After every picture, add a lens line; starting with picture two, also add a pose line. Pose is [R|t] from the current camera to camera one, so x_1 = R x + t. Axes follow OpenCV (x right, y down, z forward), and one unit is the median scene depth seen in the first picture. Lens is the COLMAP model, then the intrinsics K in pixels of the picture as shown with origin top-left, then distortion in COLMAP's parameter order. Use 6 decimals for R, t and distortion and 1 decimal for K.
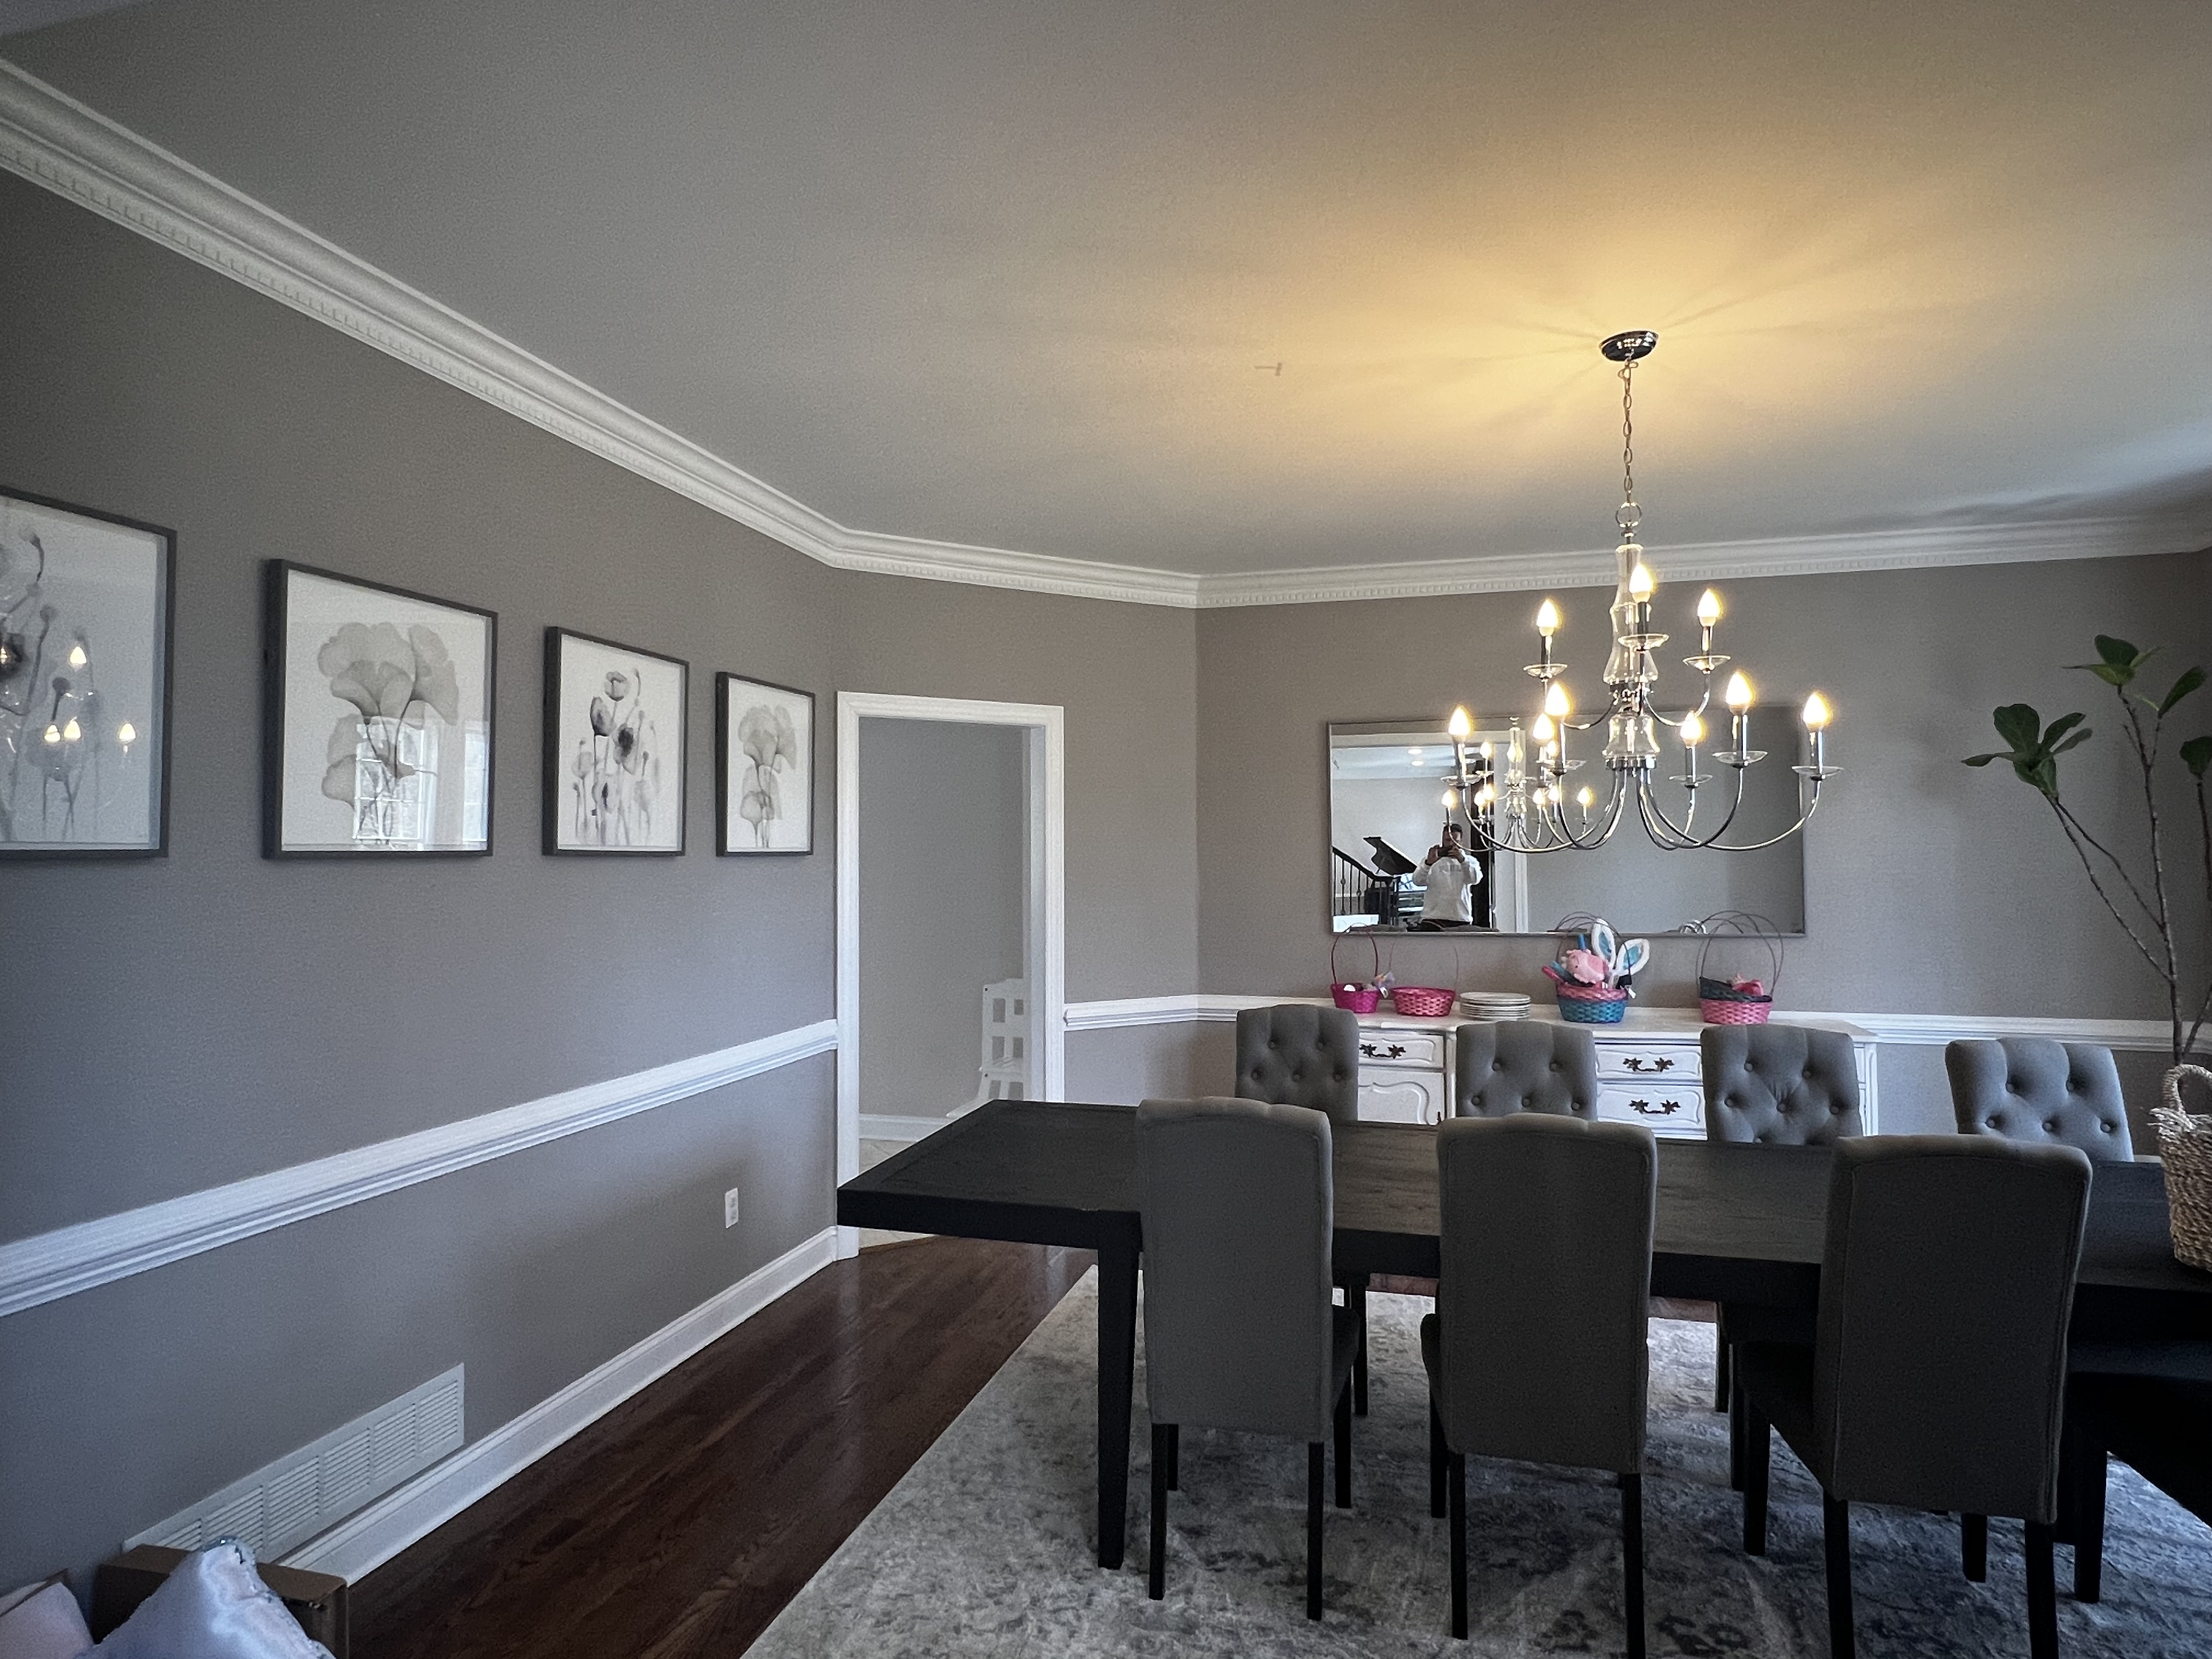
lens RADIAL K [[1243.7, 0, 1103.5], [0, 1243.7, 841.8], [0, 0, 1]] dist [0.002053, -0.004649]
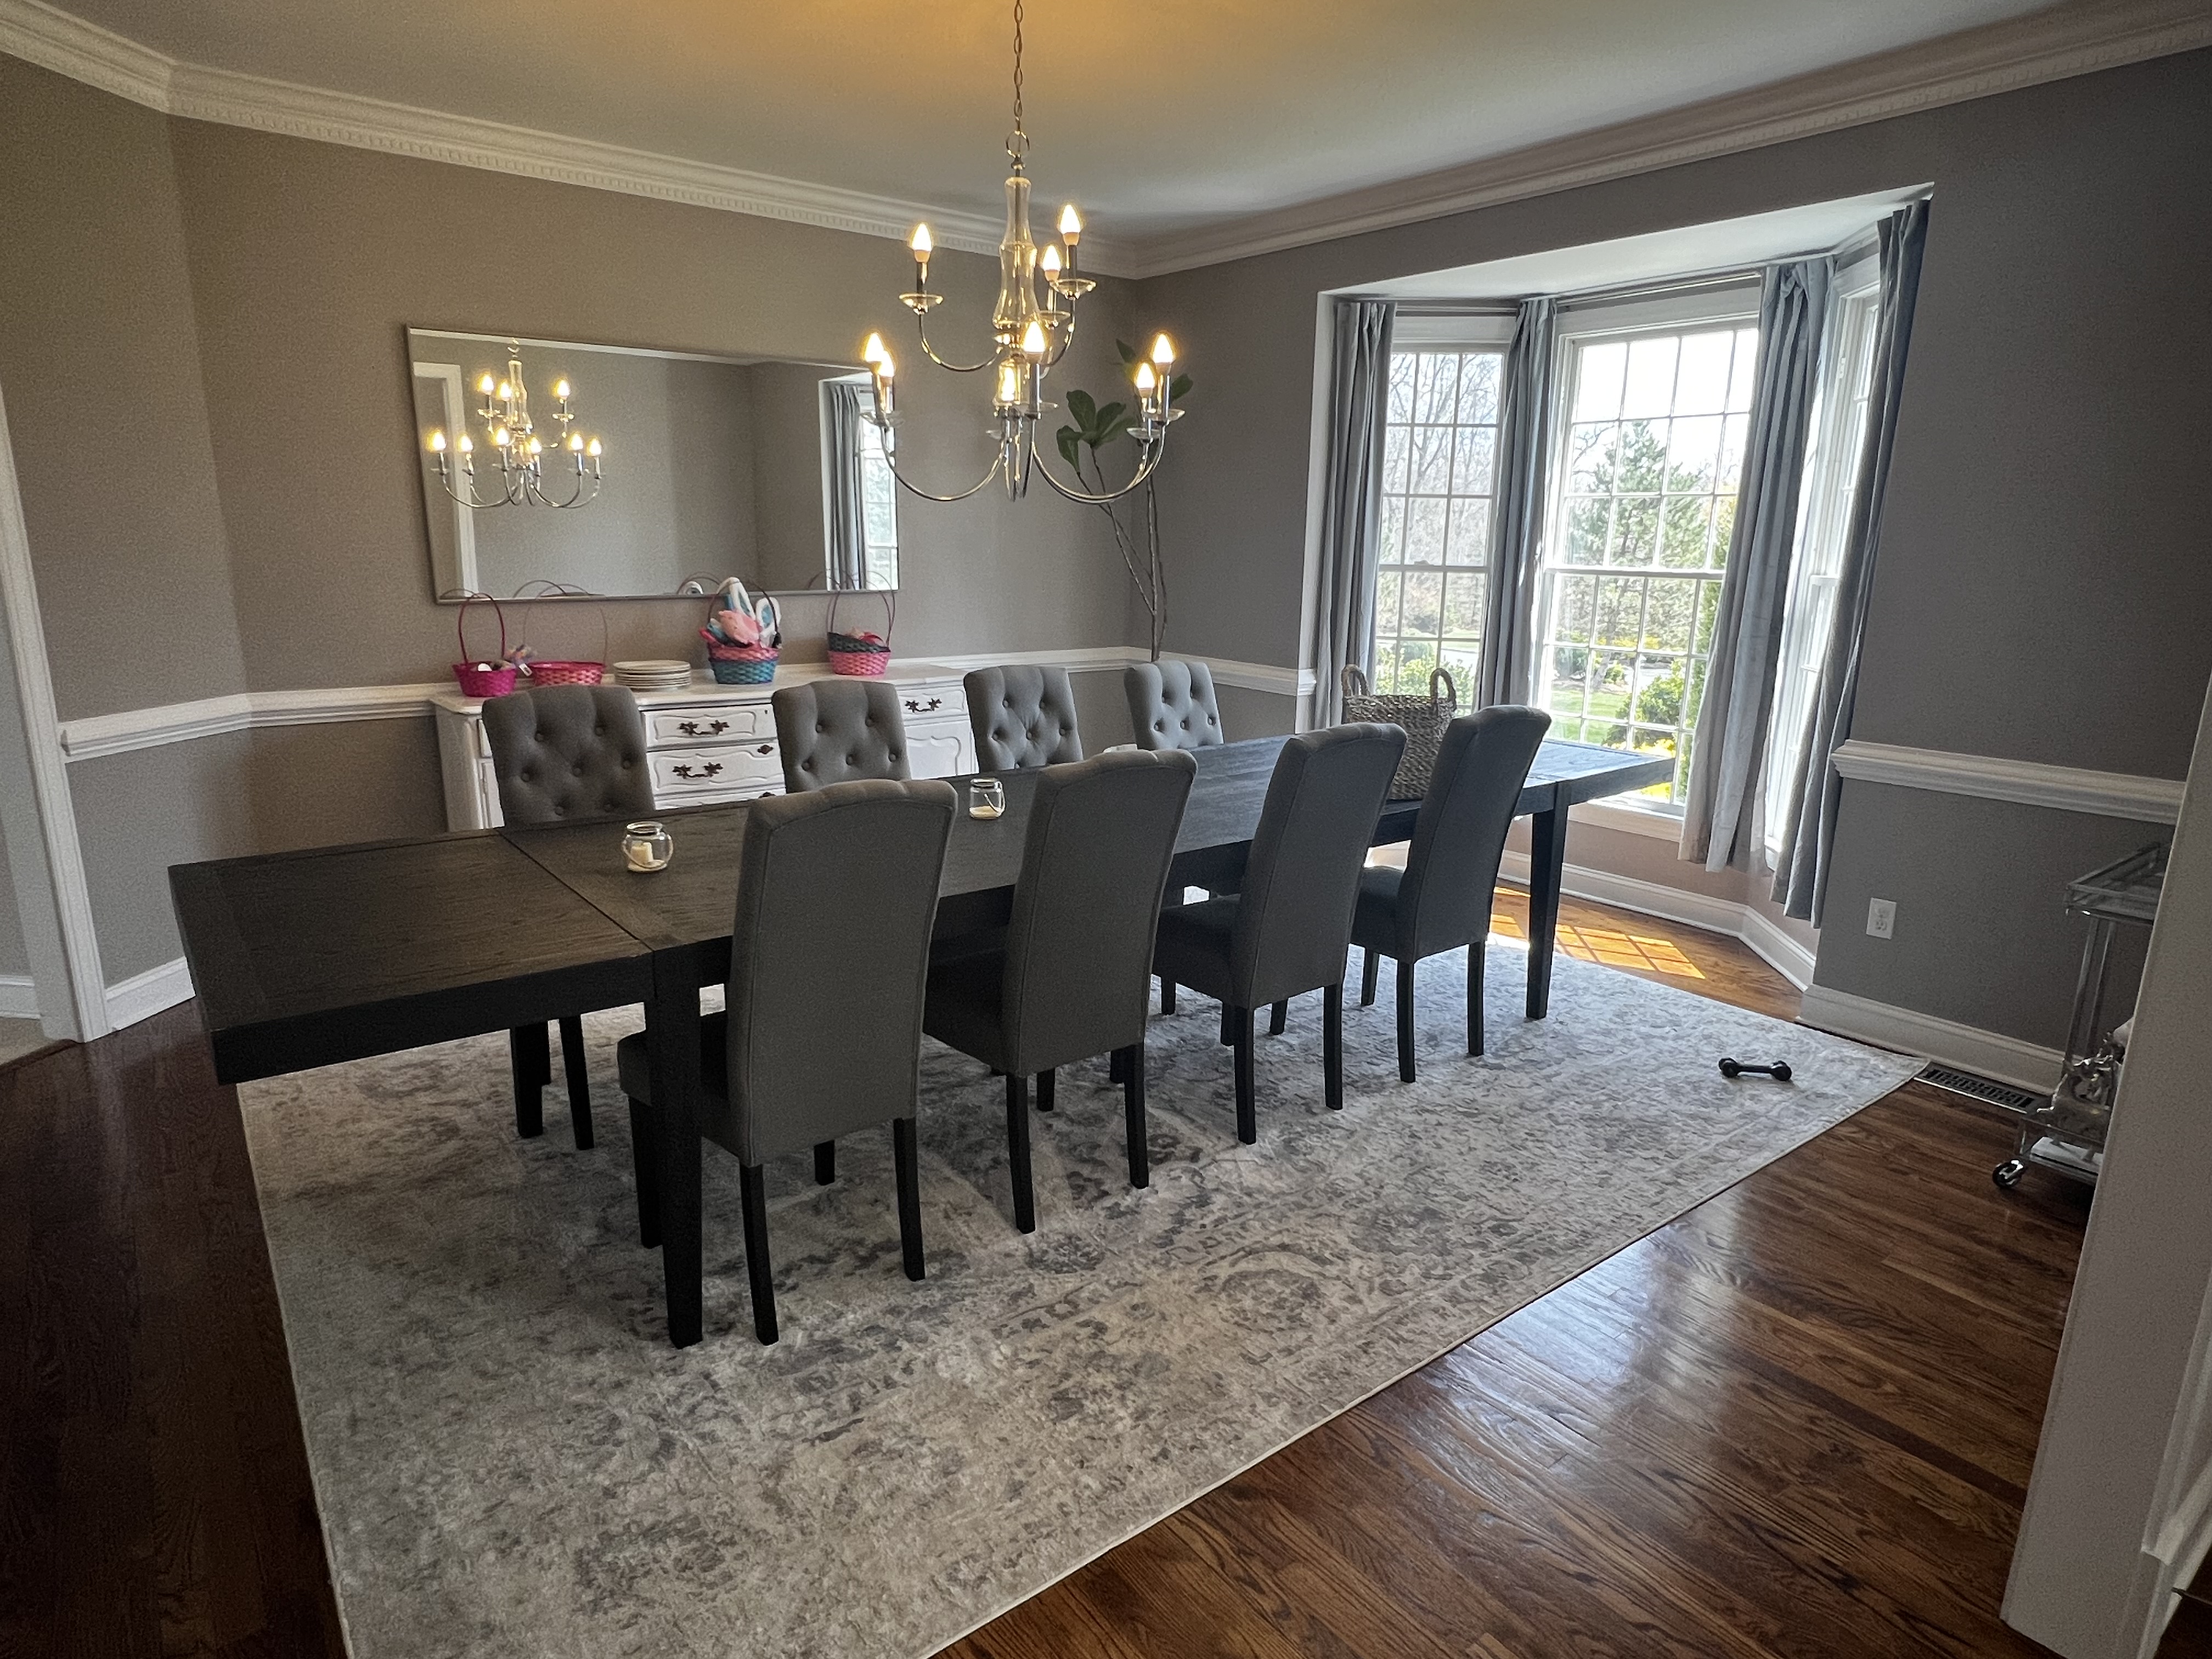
lens RADIAL K [[1243.7, 0, 1104.2], [0, 1243.7, 819.2], [0, 0, 1]] dist [0.002053, -0.004649]
pose [[0.605542, -0.165743, 0.778363, -0.344455], [-0.027315, 0.973167, 0.228474, 0.023527], [-0.795345, -0.159612, 0.584766, 0.266168]]
